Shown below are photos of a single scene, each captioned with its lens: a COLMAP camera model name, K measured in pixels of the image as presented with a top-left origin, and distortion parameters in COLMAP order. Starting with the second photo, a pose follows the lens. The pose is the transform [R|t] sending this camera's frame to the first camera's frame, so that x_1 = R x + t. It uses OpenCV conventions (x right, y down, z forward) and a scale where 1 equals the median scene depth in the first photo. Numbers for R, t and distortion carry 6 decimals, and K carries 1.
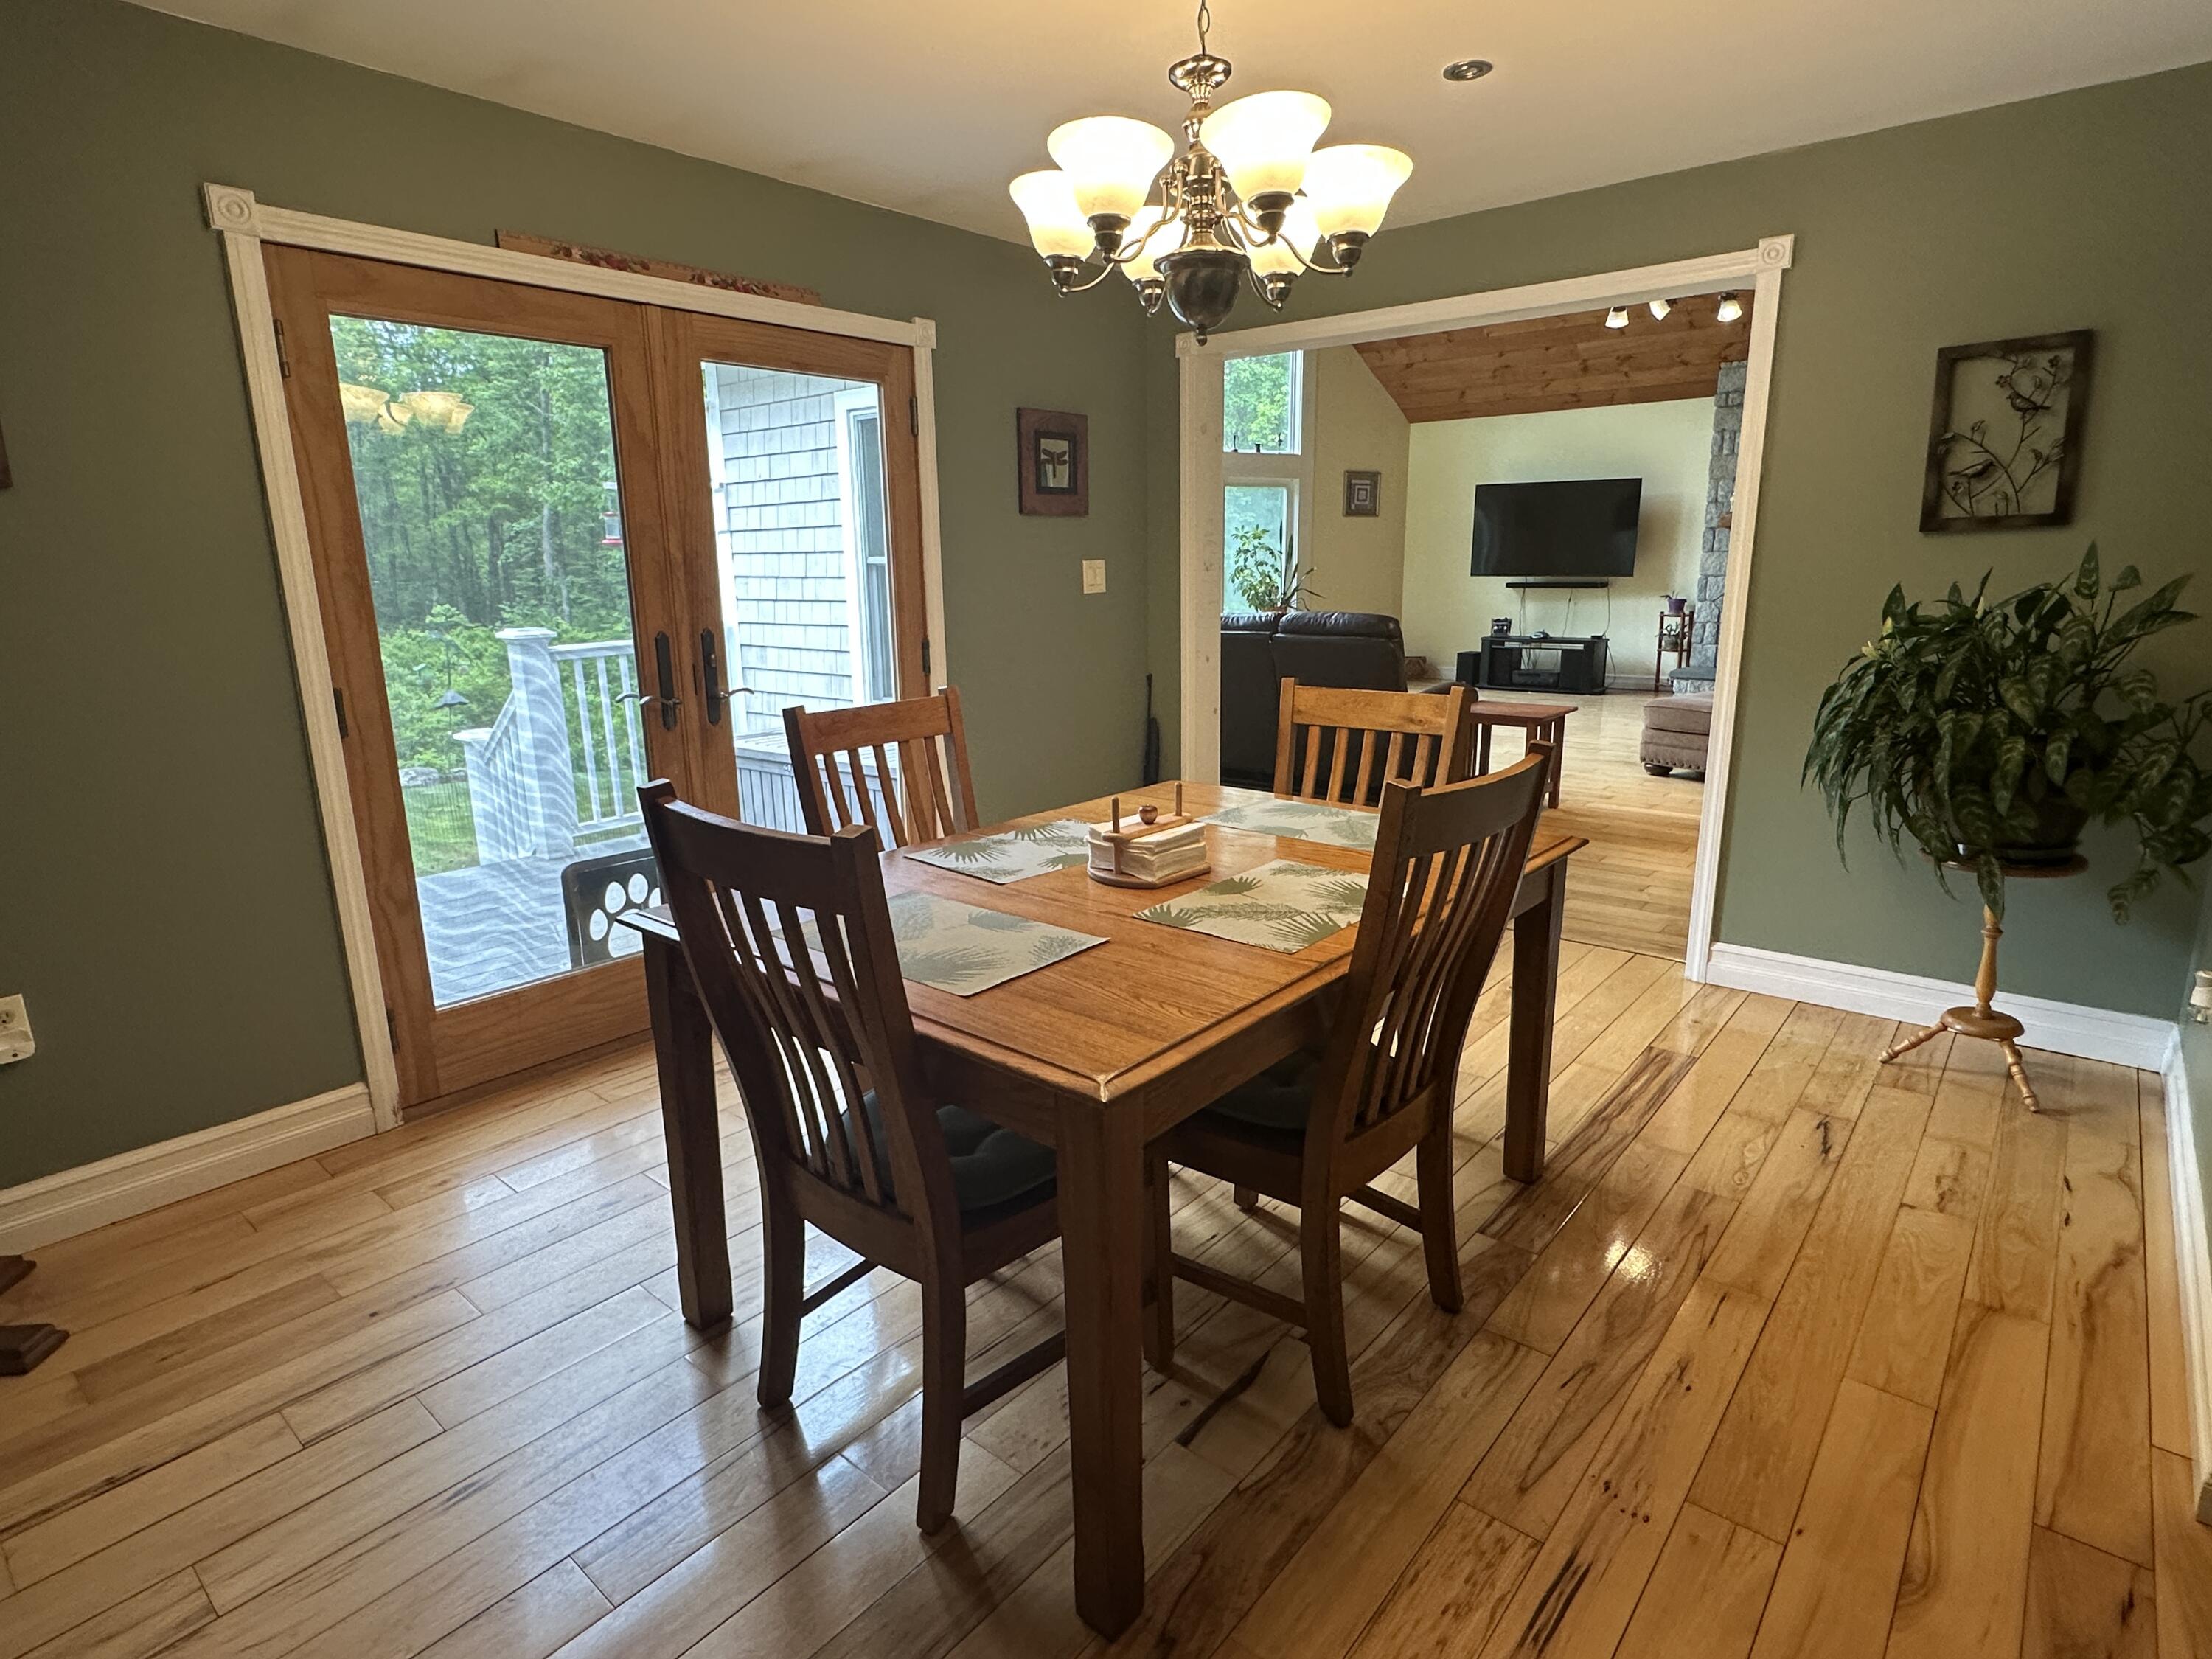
lens RADIAL K [[1173.1, 0, 1106.0], [0, 1173.1, 829.5], [0, 0, 1]] dist [0.002557, -0.001166]
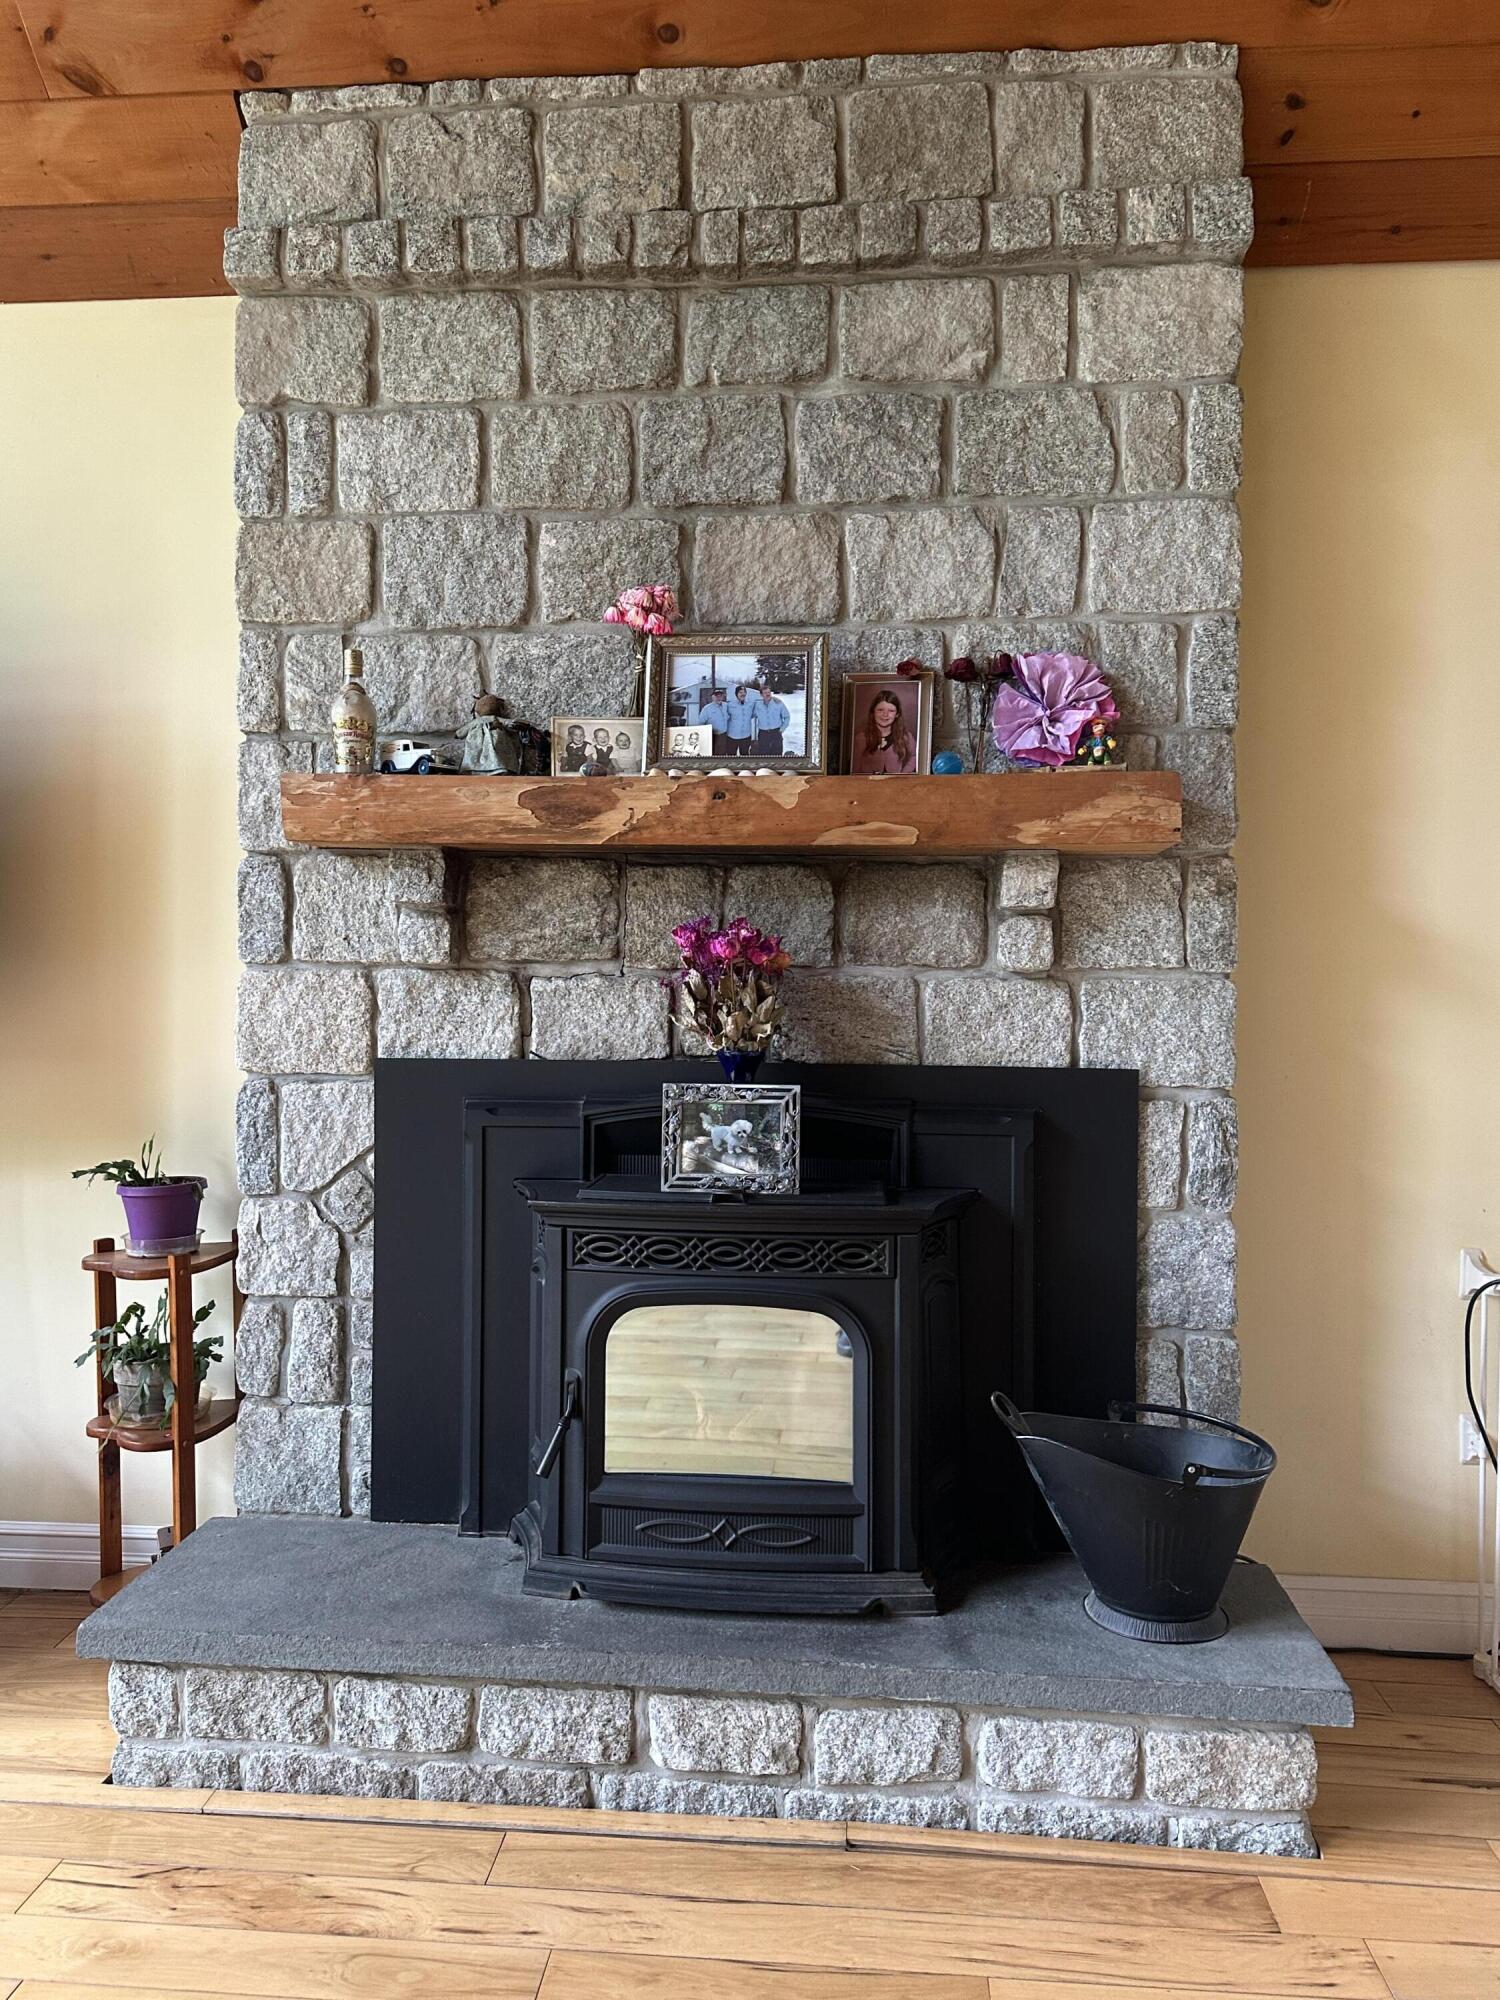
lens RADIAL K [[1493.7, 0, 732.4], [0, 1493.7, 1006.6], [0, 0, 1]] dist [0.126625, -0.200263]
pose [[0.817644, 0.008508, 0.575661, 0.422299], [0.111537, 0.978606, -0.172885, -0.172199], [-0.564816, 0.205566, 0.799203, 0.734447]]
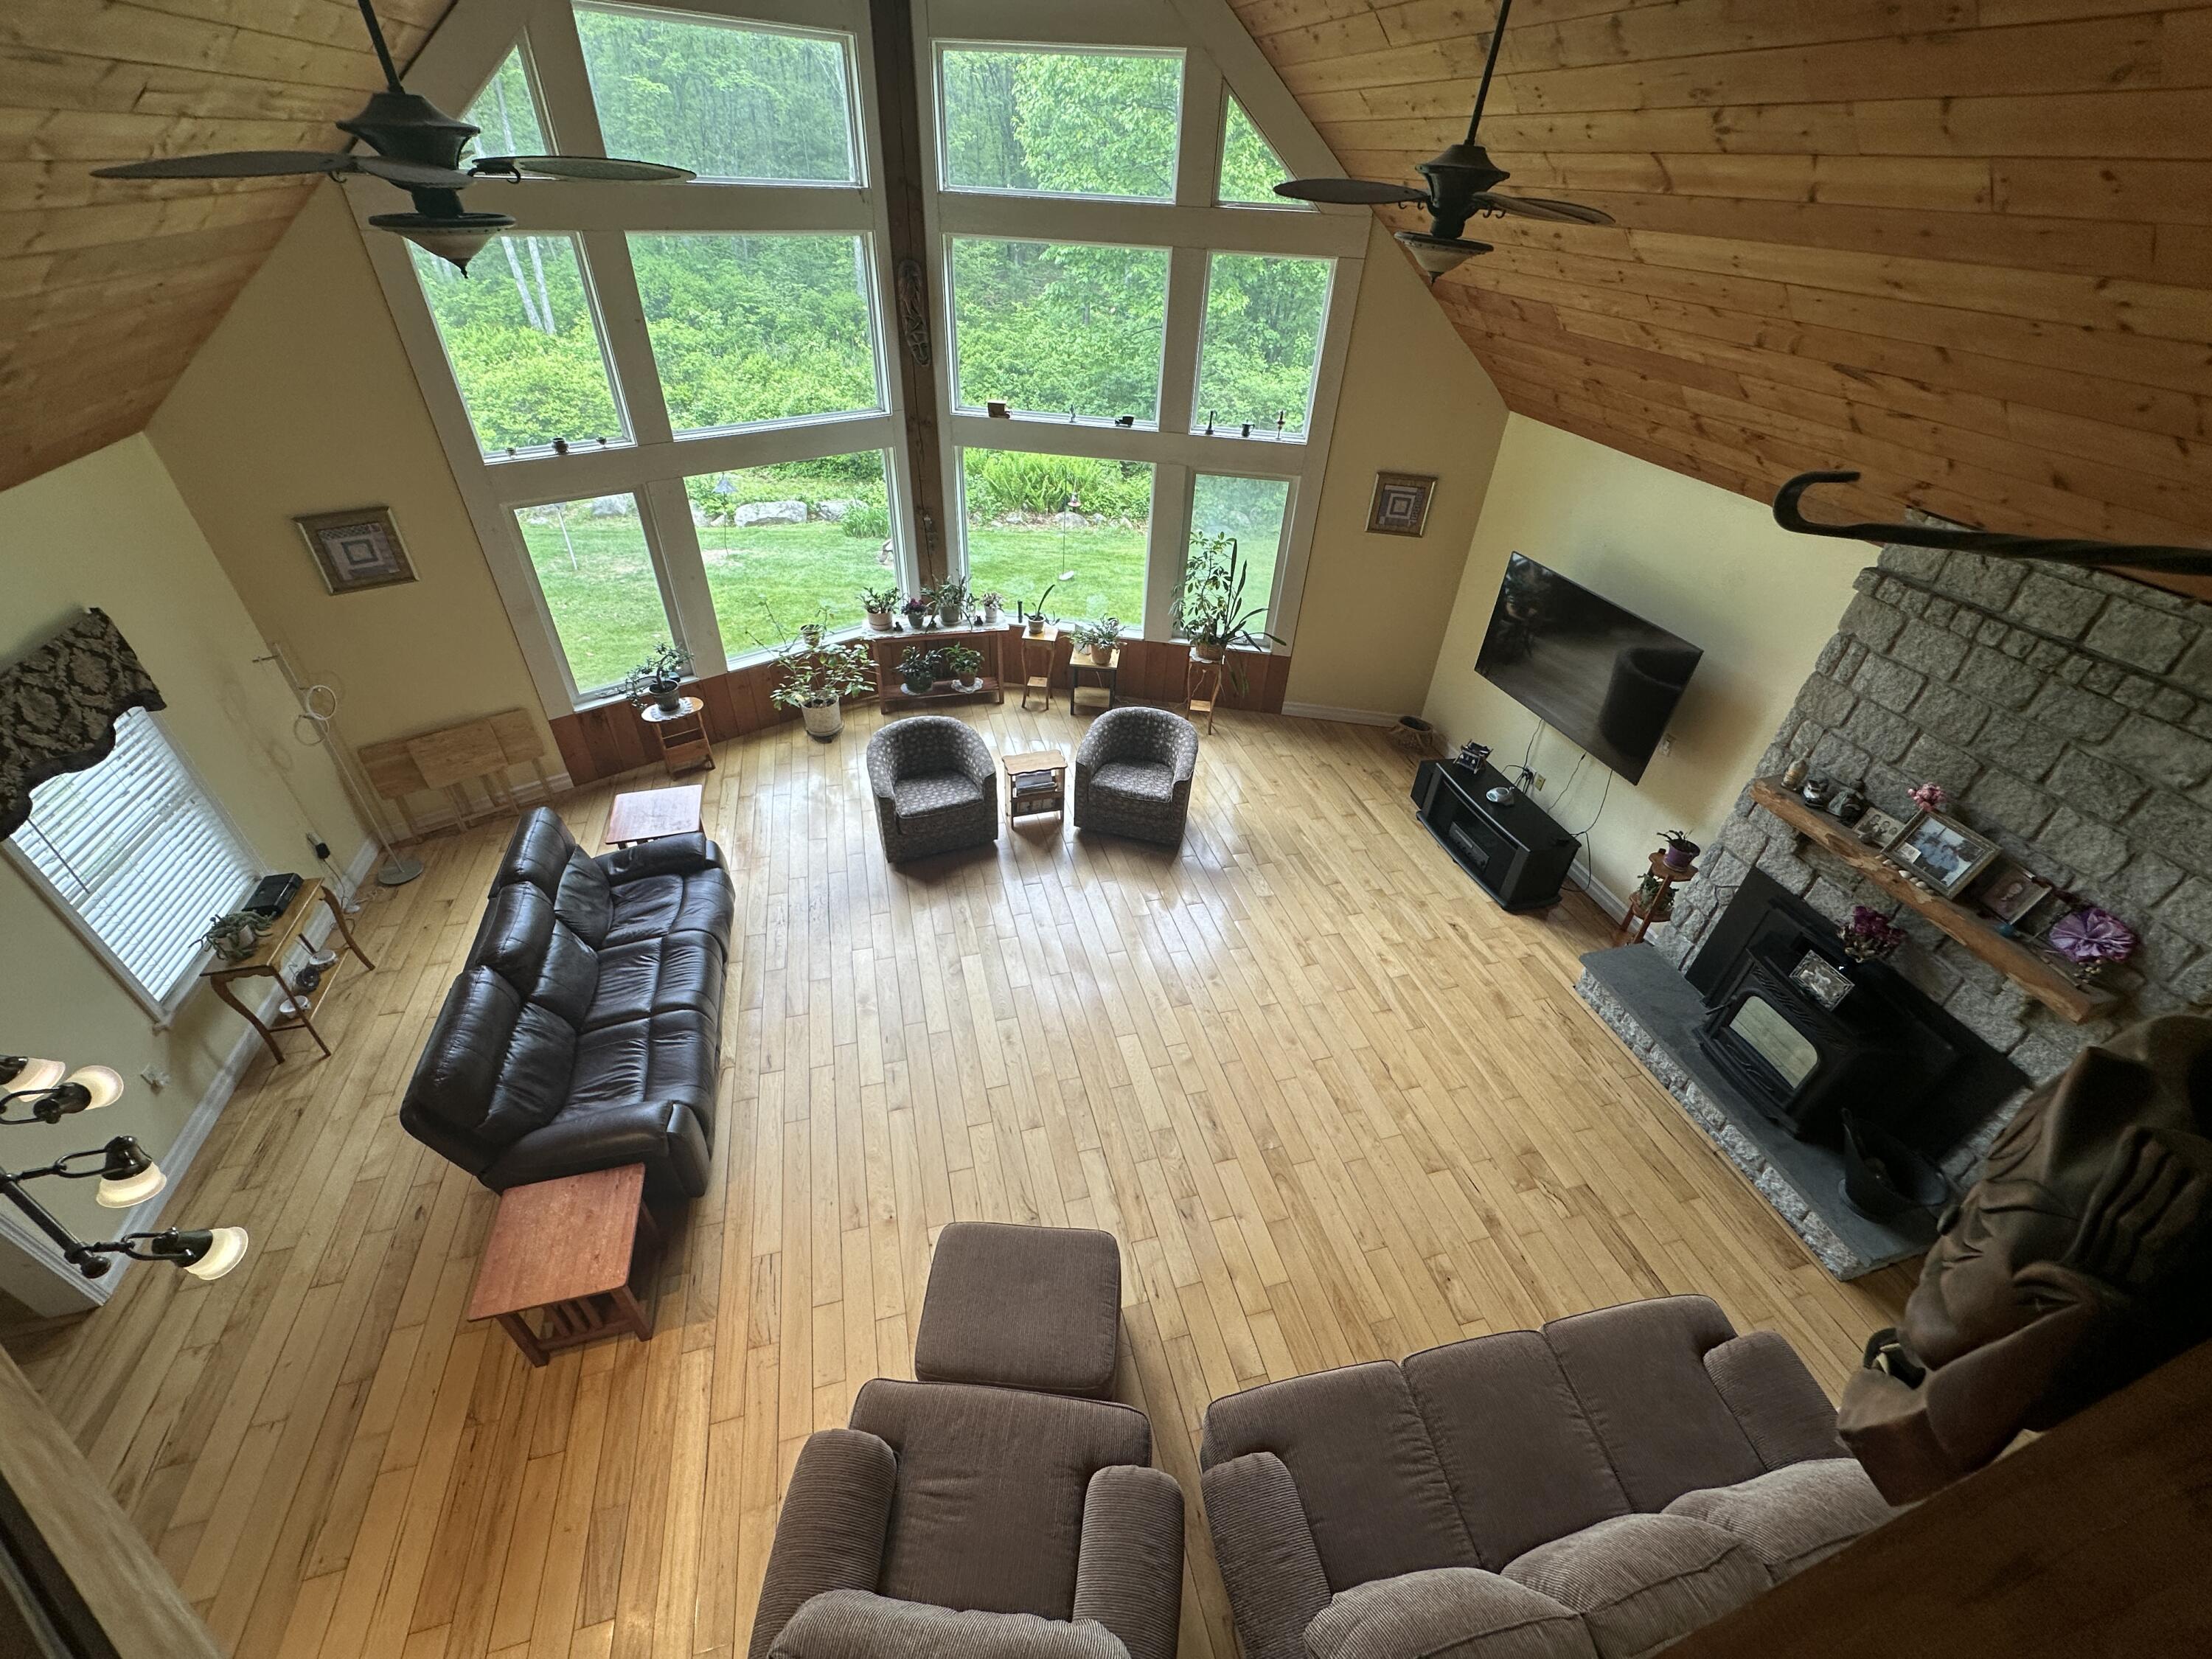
lens RADIAL K [[881.3, 0, 1106.4], [0, 881.3, 827.6], [0, 0, 1]] dist [-0.002991, 0.000364]
pose [[0.820854, 0.379895, -0.426473, 0.437691], [-0.178261, 0.879817, 0.440619, -0.367320], [0.542607, -0.285661, 0.789922, 0.465876]]
